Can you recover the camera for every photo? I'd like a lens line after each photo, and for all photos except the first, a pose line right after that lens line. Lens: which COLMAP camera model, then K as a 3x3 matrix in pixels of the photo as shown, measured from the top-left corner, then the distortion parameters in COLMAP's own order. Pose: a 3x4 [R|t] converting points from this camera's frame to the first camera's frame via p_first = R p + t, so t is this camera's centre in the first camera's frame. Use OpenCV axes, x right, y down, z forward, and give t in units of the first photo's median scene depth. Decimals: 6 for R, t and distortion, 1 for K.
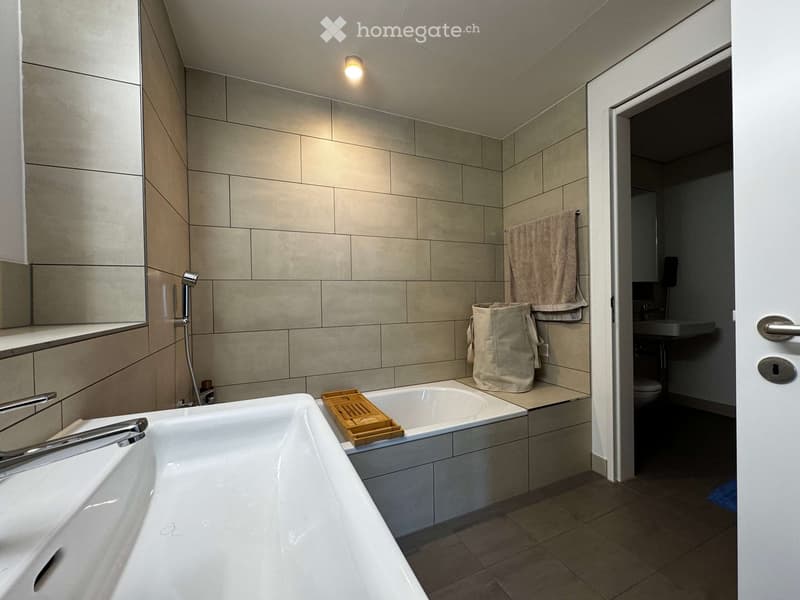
lens RADIAL K [[319.8, 0, 399.8], [0, 319.8, 298.0], [0, 0, 1]] dist [-0.001607, -0.000077]
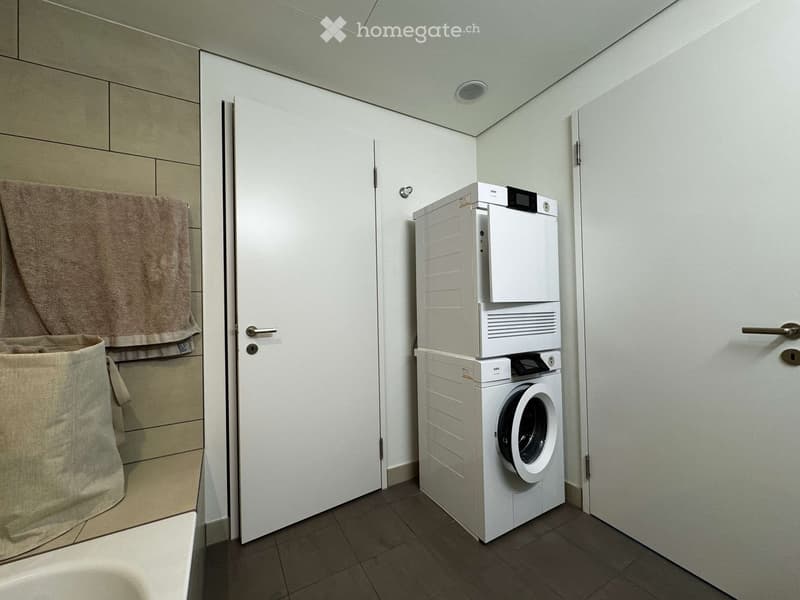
lens RADIAL K [[319.8, 0, 399.4], [0, 319.8, 301.3], [0, 0, 1]] dist [-0.001607, -0.000077]
pose [[-0.083962, 0.032037, 0.995954, -0.207502], [0.026545, 0.999200, -0.029904, -0.012869], [-0.996115, 0.023927, -0.084745, 0.569116]]
